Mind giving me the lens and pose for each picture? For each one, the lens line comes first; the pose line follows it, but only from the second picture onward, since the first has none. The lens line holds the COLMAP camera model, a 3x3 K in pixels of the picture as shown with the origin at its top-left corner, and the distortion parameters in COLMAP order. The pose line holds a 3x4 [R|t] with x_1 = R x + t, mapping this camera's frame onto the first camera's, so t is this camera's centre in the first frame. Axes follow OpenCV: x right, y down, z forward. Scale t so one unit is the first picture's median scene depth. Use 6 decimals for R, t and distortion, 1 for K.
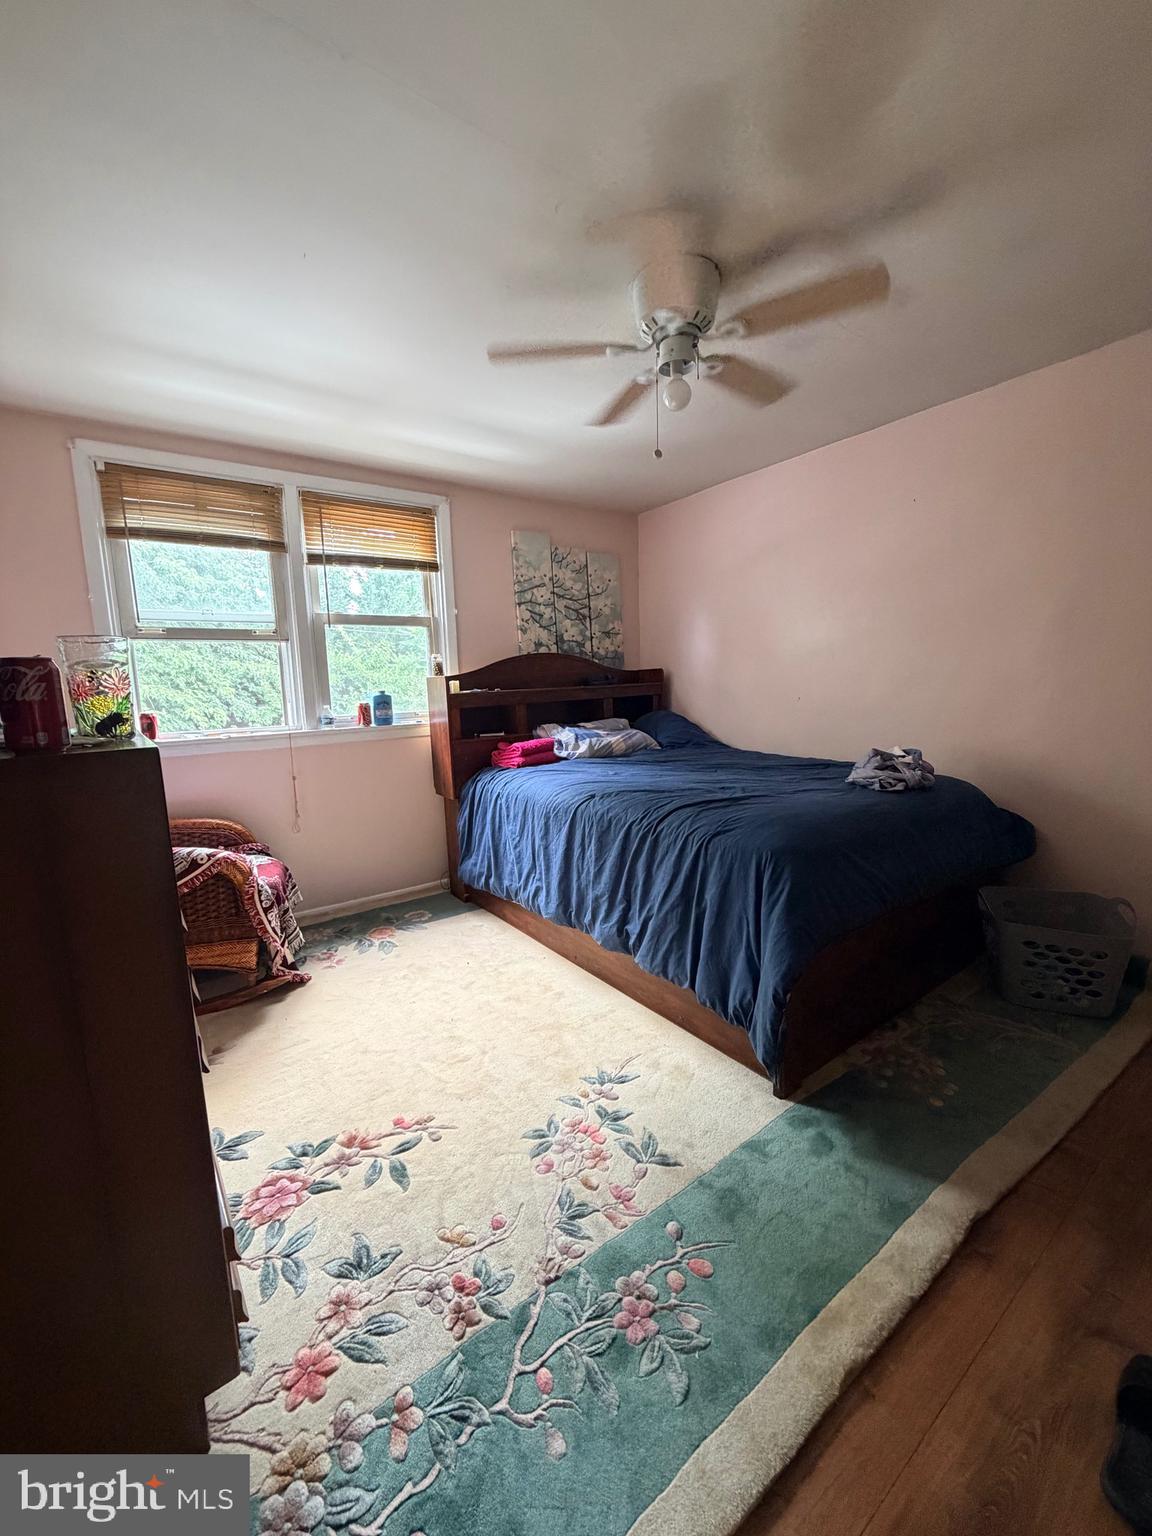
lens RADIAL K [[615.7, 0, 577.0], [0, 615.7, 771.7], [0, 0, 1]] dist [-0.000618, 0.000992]
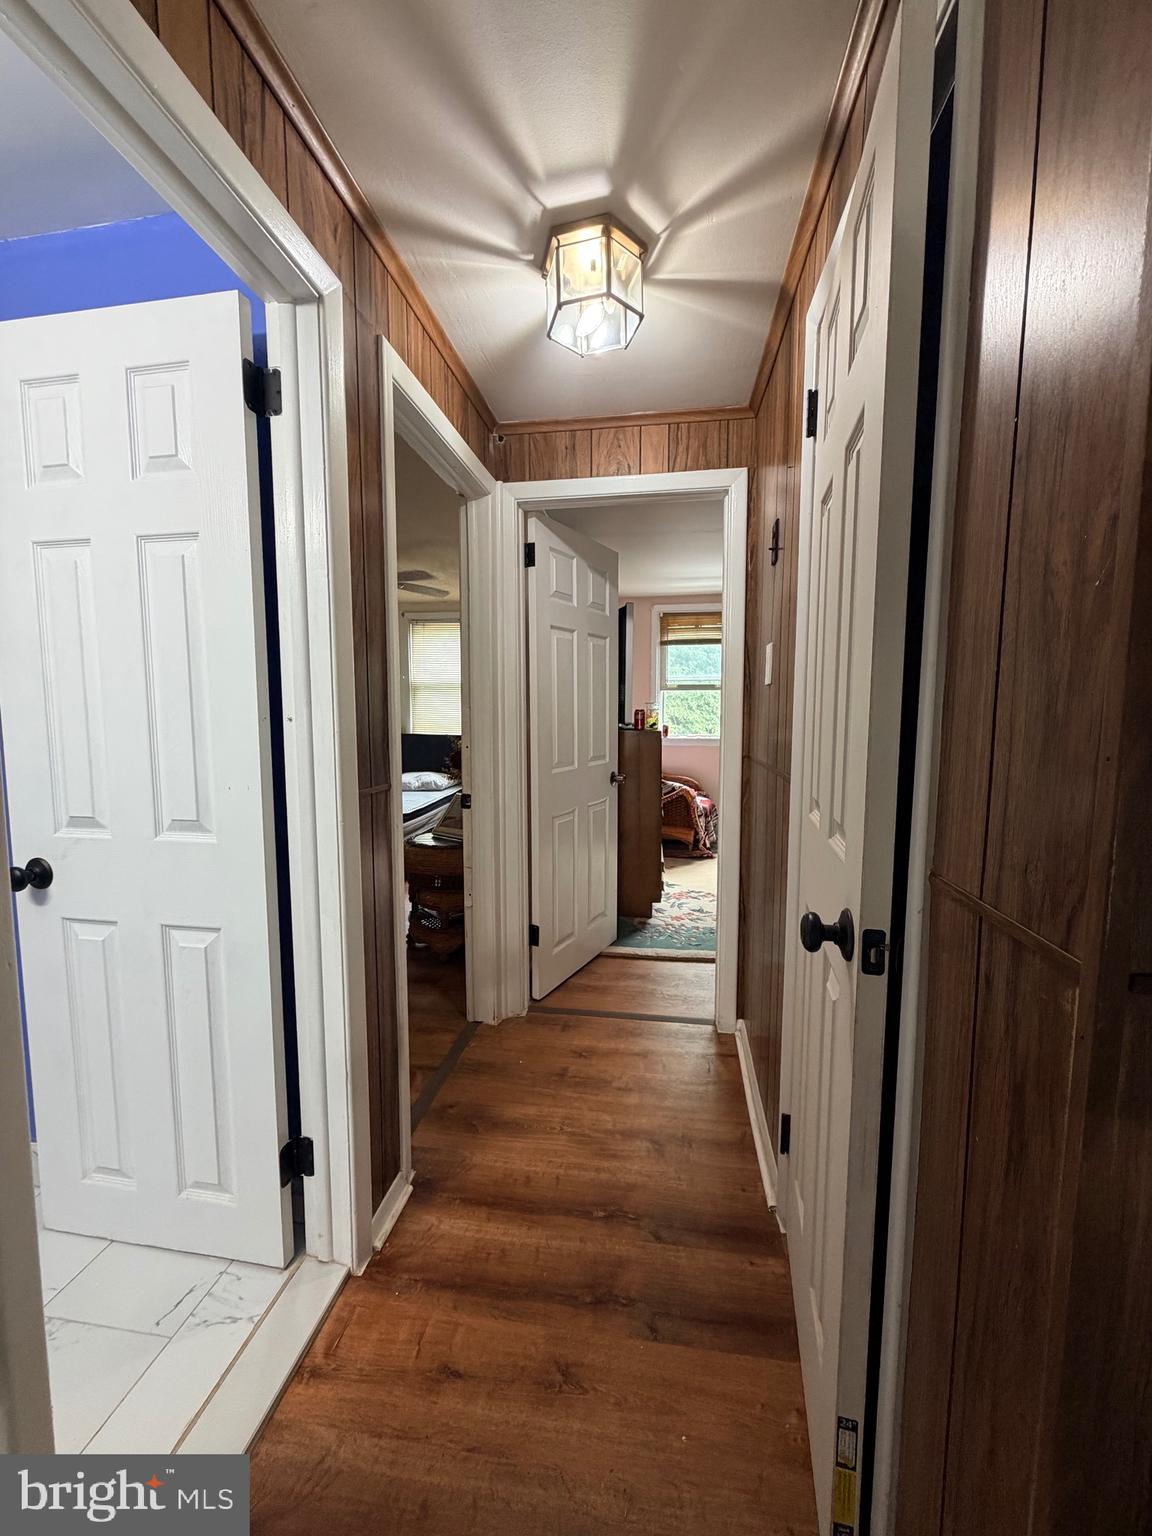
lens RADIAL K [[615.7, 0, 574.7], [0, 615.7, 768.5], [0, 0, 1]] dist [-0.000618, 0.000992]
pose [[0.719509, 0.088331, -0.688842, 0.649093], [-0.116656, 0.993157, 0.005503, 0.094331], [0.684615, 0.076398, 0.724890, -0.873305]]
